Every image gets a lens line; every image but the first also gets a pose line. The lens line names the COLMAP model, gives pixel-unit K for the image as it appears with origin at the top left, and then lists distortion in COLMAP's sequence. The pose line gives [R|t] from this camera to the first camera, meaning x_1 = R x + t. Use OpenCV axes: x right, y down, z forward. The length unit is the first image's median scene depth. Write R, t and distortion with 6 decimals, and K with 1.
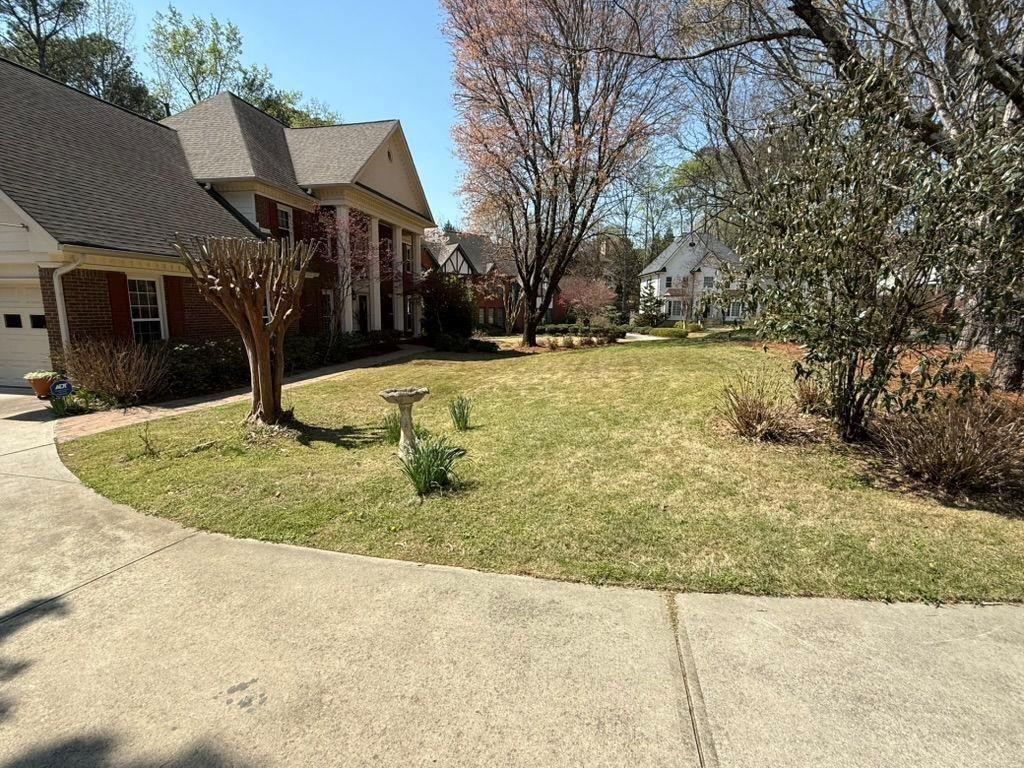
lens RADIAL K [[478.8, 0, 512.0], [0, 478.8, 384.0], [0, 0, 1]] dist [-0.002812, 0.000095]
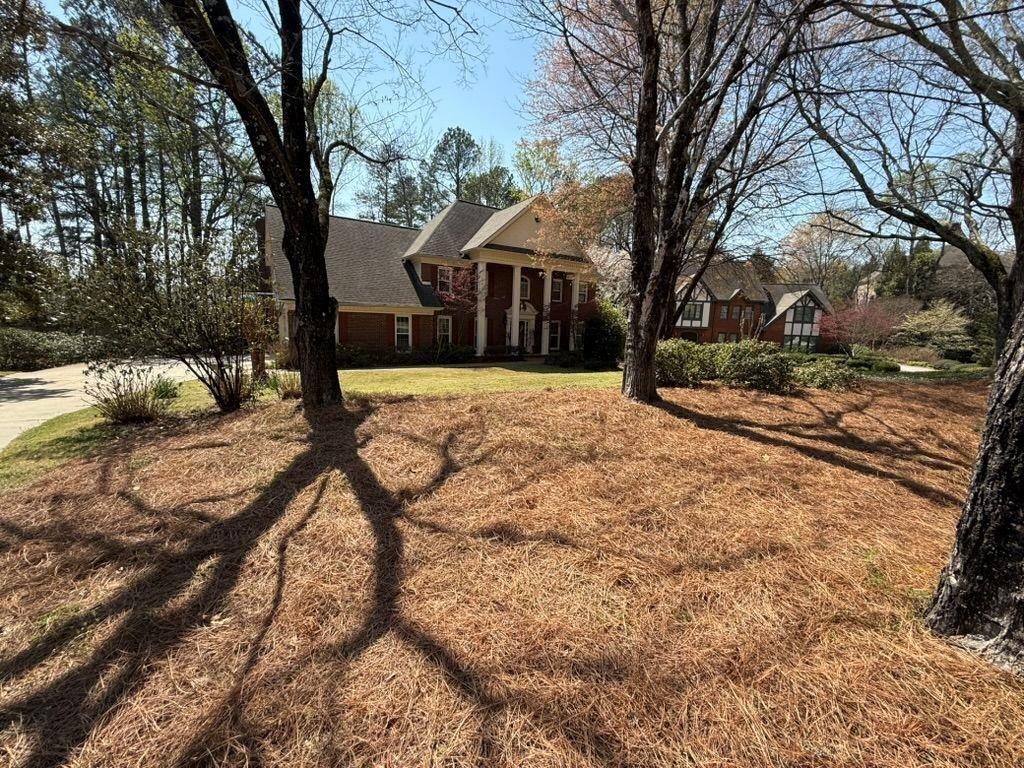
lens RADIAL K [[408.0, 0, 508.1], [0, 408.0, 383.0], [0, 0, 1]] dist [-0.000465, -0.000265]
pose [[0.699769, 0.107676, -0.706208, 0.539729], [-0.130181, 0.991243, 0.022142, -0.029449], [0.702407, 0.076440, 0.707659, 0.153112]]
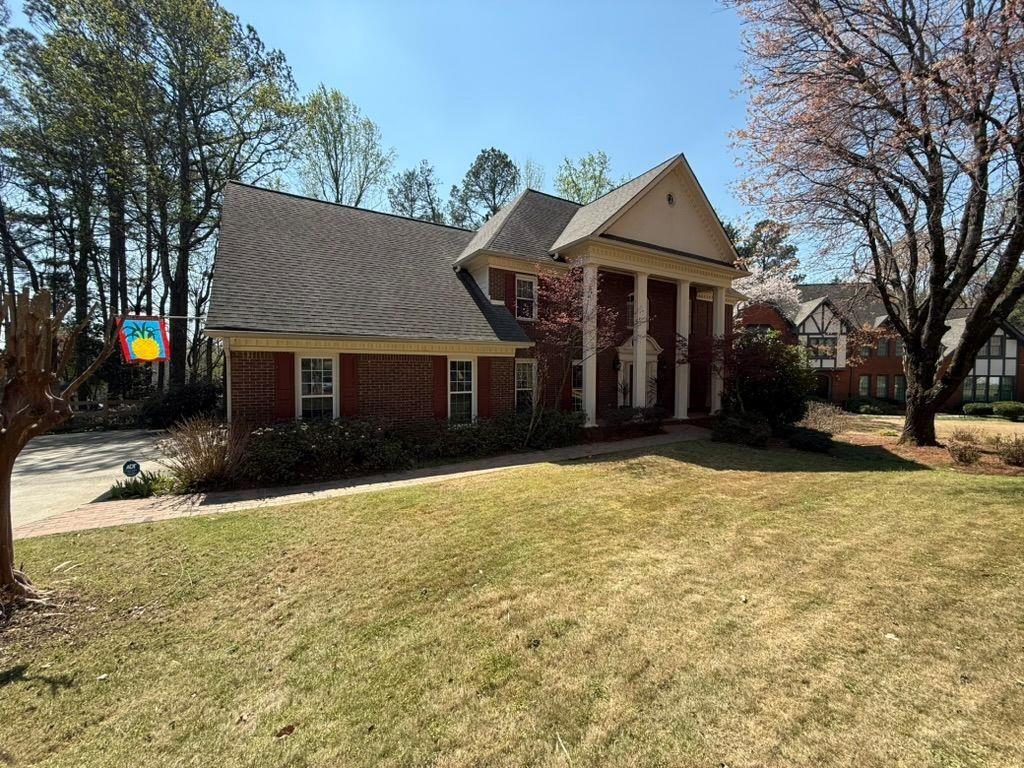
lens RADIAL K [[408.0, 0, 508.1], [0, 408.0, 383.0], [0, 0, 1]] dist [-0.000465, -0.000265]
pose [[0.671978, 0.010656, -0.740494, 0.081454], [-0.110195, 0.990204, -0.085750, -0.066373], [0.732327, 0.139221, 0.666570, 0.355373]]
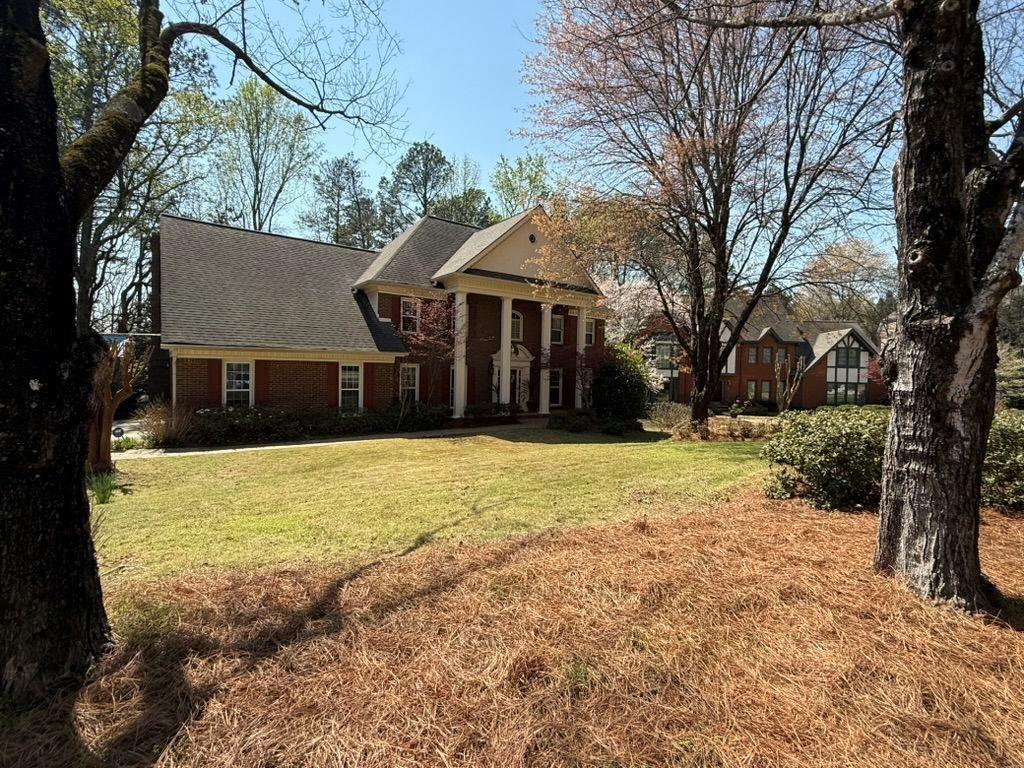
lens RADIAL K [[478.8, 0, 512.0], [0, 478.8, 384.0], [0, 0, 1]] dist [-0.002812, 0.000095]
pose [[0.743120, 0.018399, -0.668905, 0.407943], [-0.113307, 0.988647, -0.098685, -0.052069], [0.659495, 0.149126, 0.736768, 0.239203]]
